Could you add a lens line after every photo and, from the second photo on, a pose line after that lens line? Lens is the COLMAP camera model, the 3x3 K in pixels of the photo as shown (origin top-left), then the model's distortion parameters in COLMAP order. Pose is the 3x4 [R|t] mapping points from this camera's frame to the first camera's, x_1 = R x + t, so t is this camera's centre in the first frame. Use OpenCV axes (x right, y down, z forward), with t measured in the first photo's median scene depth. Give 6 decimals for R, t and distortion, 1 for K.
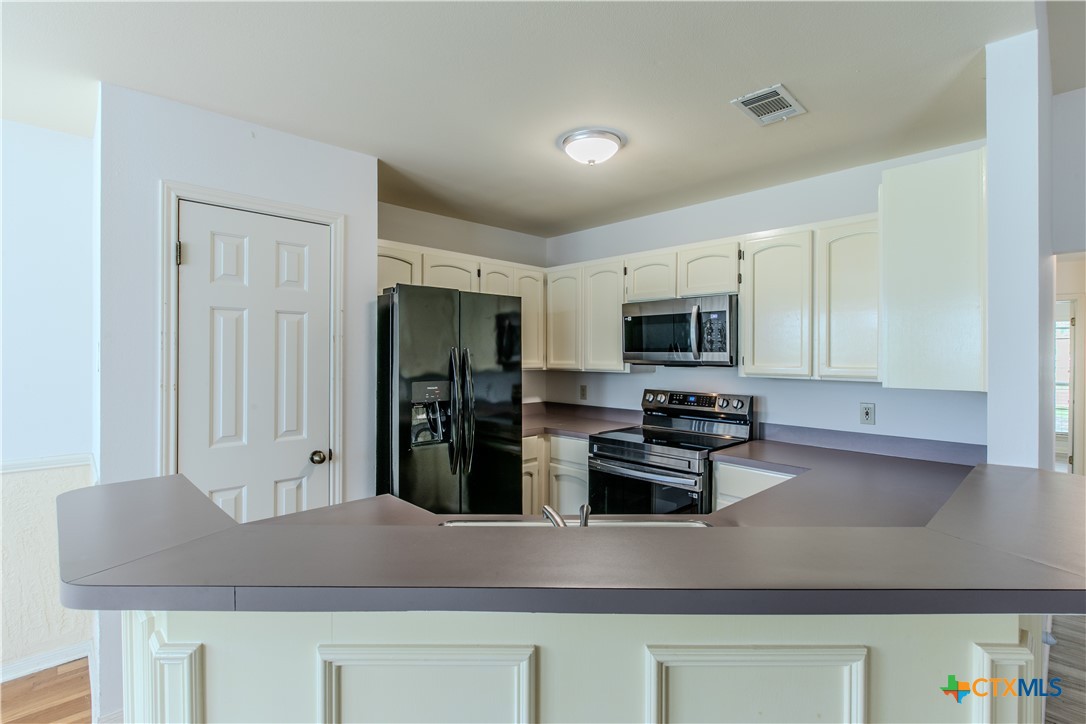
lens RADIAL K [[507.3, 0, 541.3], [0, 507.3, 360.9], [0, 0, 1]] dist [-0.011104, 0.000647]
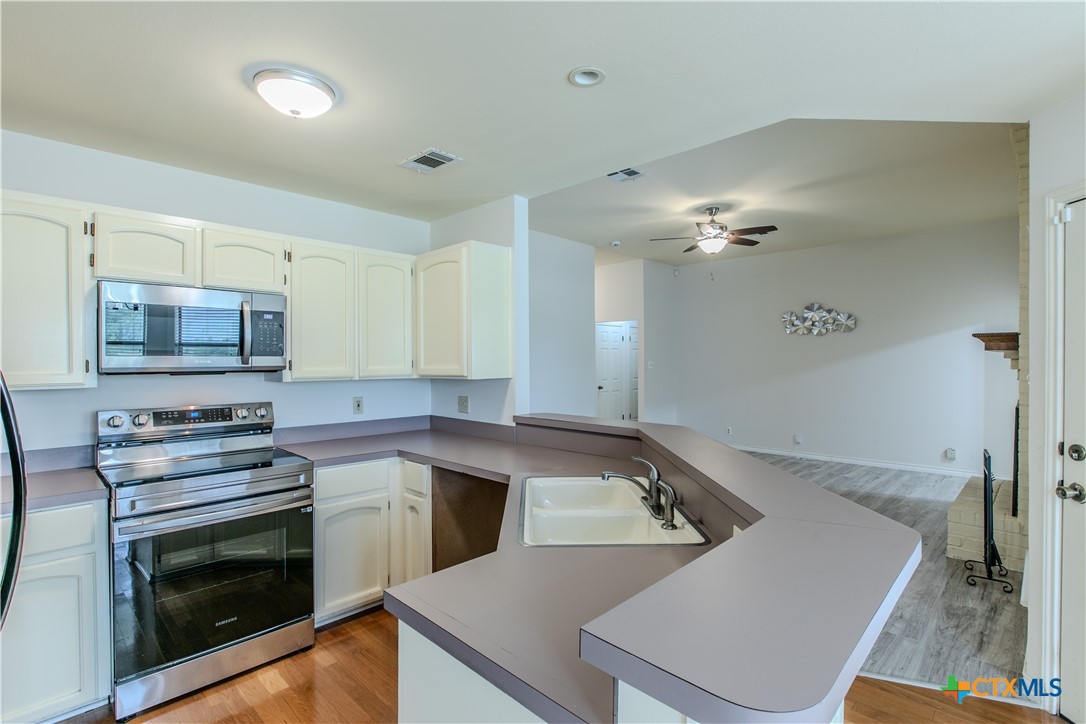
lens RADIAL K [[507.3, 0, 536.2], [0, 507.3, 360.1], [0, 0, 1]] dist [-0.011104, 0.000647]
pose [[-0.027705, -0.005380, 0.999602, -0.577213], [0.011698, 0.999915, 0.005706, -0.009572], [-0.999548, 0.011851, -0.027640, 0.546625]]
